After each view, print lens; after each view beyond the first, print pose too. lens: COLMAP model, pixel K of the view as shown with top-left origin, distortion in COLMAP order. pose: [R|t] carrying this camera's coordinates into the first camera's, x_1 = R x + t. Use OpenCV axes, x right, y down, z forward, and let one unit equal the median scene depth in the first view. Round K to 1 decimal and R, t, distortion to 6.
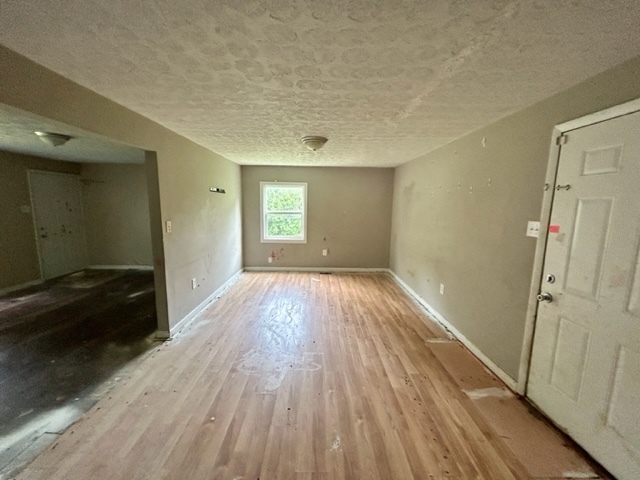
lens RADIAL K [[255.9, 0, 320.4], [0, 255.9, 239.9], [0, 0, 1]] dist [-0.001913, 0.000046]
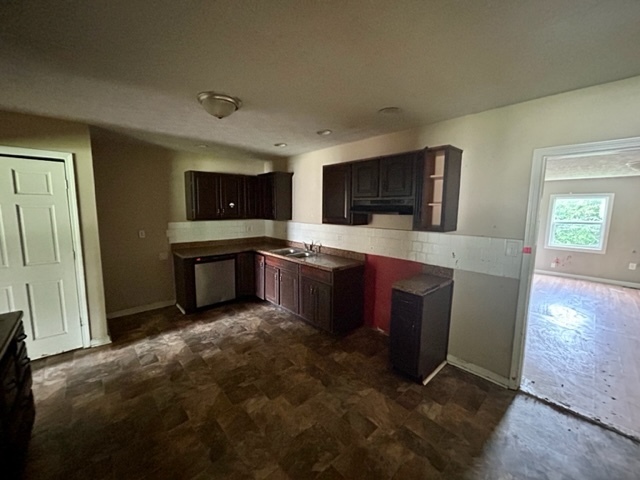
lens RADIAL K [[255.9, 0, 319.3], [0, 255.9, 240.1], [0, 0, 1]] dist [-0.001913, 0.000046]
pose [[0.674461, 0.084231, -0.733490, -0.079475], [-0.103844, 0.994418, 0.018709, 0.055720], [0.730971, 0.063550, 0.679443, -0.488141]]
